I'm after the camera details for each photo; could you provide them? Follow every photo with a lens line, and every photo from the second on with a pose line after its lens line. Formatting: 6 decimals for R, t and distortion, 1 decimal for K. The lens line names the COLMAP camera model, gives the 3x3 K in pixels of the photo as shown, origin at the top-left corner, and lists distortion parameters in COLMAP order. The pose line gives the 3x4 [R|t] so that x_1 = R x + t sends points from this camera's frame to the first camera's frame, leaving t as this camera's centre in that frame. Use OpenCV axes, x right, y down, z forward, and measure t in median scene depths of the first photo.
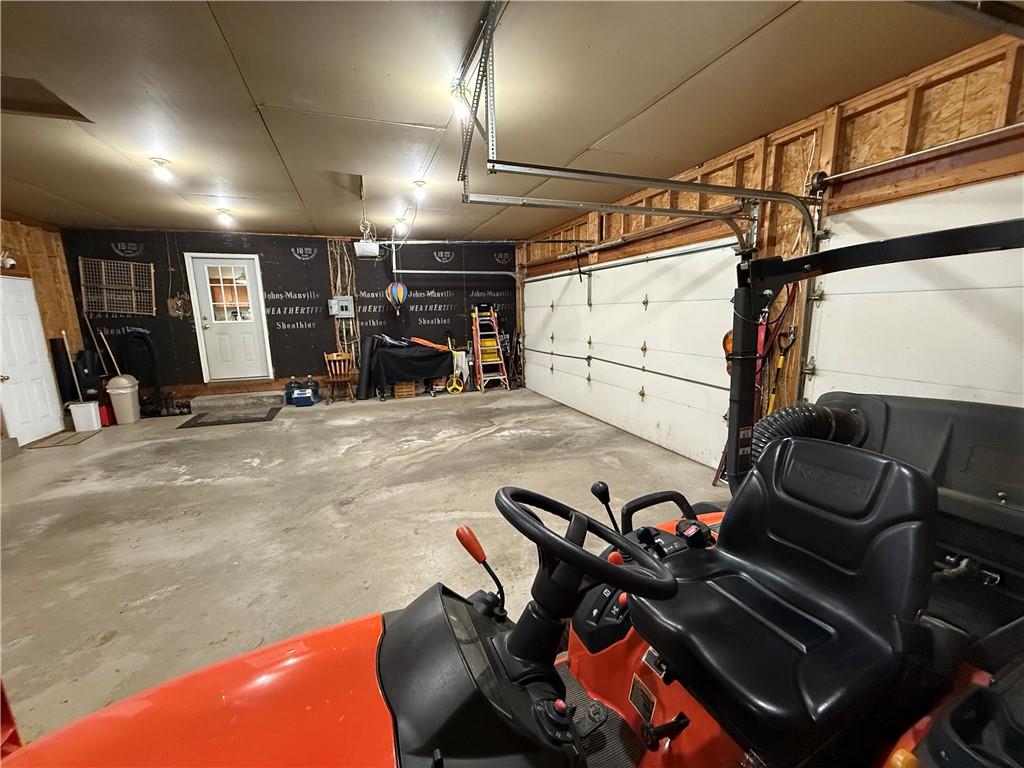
lens RADIAL K [[408.8, 0, 511.7], [0, 408.8, 383.1], [0, 0, 1]] dist [-0.001465, 0.000059]
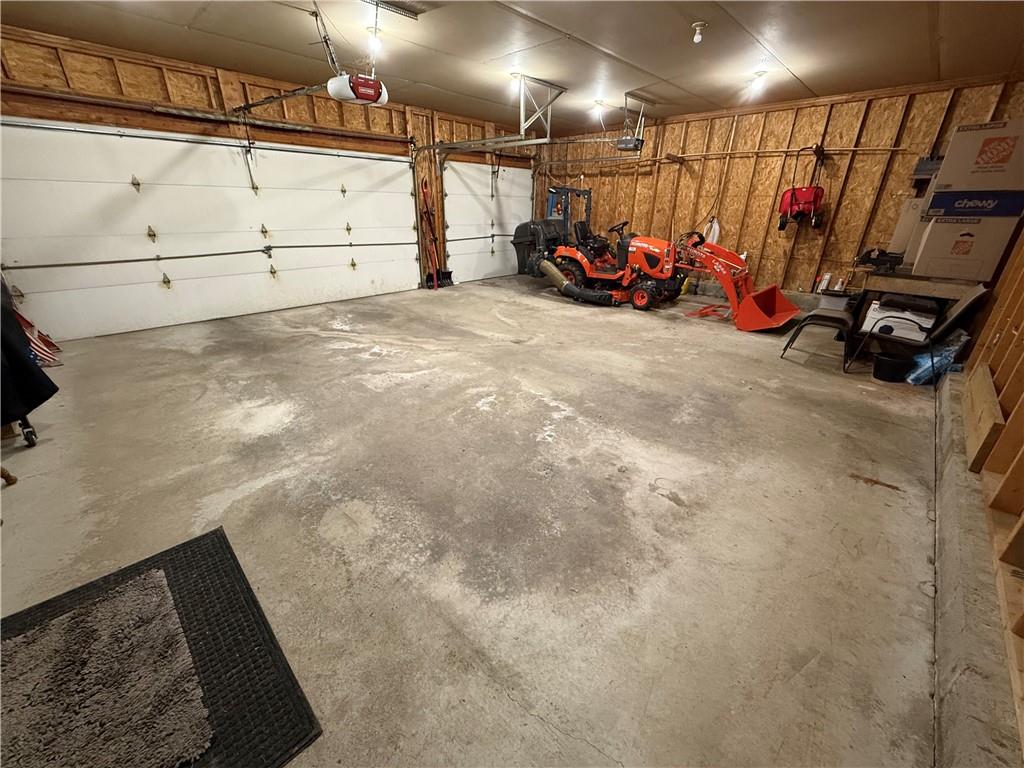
lens RADIAL K [[408.8, 0, 511.2], [0, 408.8, 382.6], [0, 0, 1]] dist [-0.001465, 0.000059]
pose [[-0.427879, -0.344771, 0.835495, -1.157092], [0.153210, 0.883344, 0.442979, -0.145977], [-0.890756, 0.317548, -0.325142, 1.094826]]
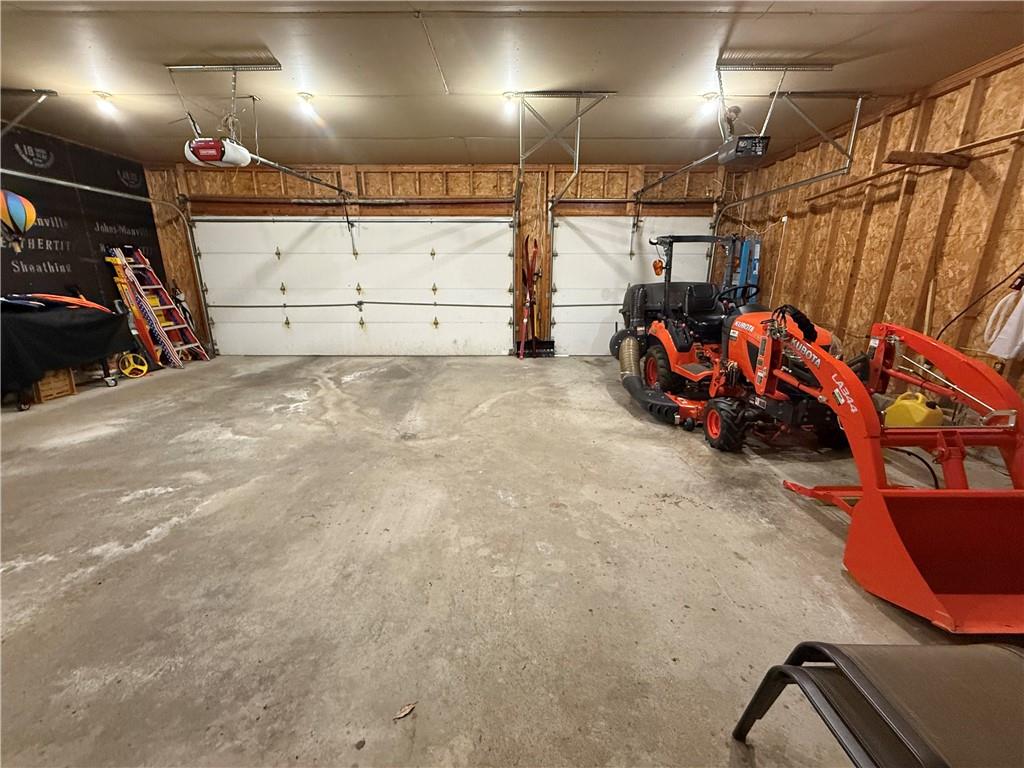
lens RADIAL K [[408.8, 0, 511.5], [0, 408.8, 382.6], [0, 0, 1]] dist [-0.001465, 0.000059]
pose [[0.349581, -0.221599, 0.910322, -0.870444], [0.154643, 0.971947, 0.177214, 0.017080], [-0.924055, 0.078824, 0.374043, 0.274772]]
